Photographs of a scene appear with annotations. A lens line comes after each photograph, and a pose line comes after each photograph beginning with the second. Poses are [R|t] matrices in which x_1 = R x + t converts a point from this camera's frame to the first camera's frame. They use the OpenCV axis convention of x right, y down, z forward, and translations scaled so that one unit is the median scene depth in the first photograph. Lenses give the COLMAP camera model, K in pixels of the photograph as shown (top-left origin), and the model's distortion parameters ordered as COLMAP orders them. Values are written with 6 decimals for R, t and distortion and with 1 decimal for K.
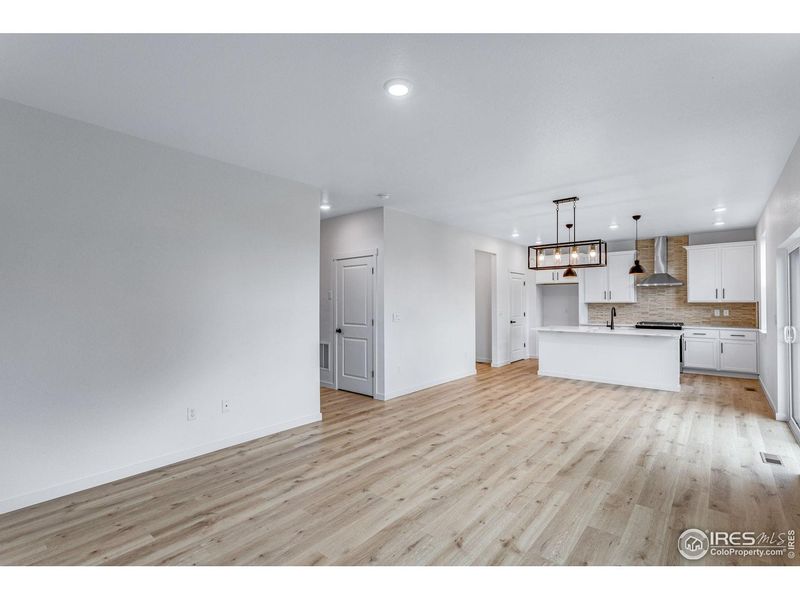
lens RADIAL K [[381.1, 0, 403.3], [0, 381.1, 310.8], [0, 0, 1]] dist [0.000315, -0.000074]
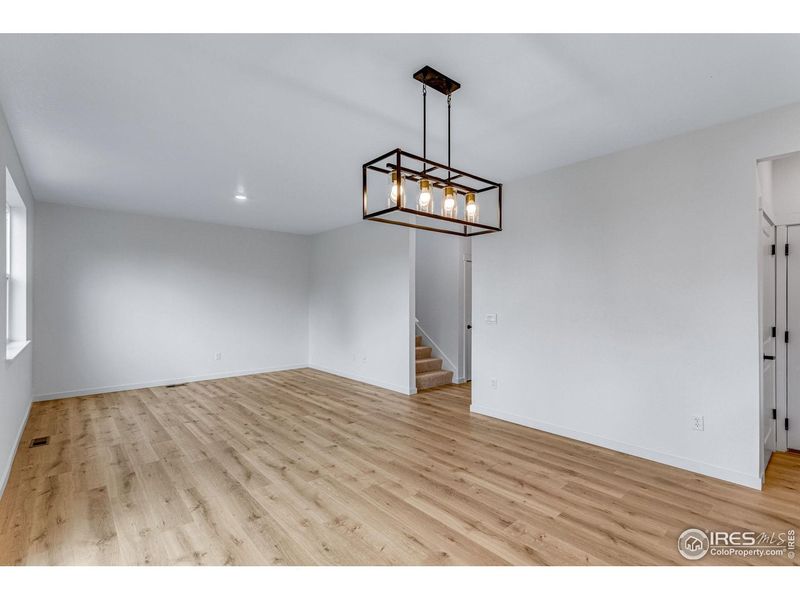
lens RADIAL K [[378.6, 0, 396.9], [0, 378.6, 300.0], [0, 0, 1]] dist [-0.000918, 0.000433]
pose [[-0.157971, -0.000190, -0.987444, 1.108440], [-0.021690, 0.999759, 0.003278, -0.028583], [0.987205, 0.021936, -0.157937, 1.261987]]
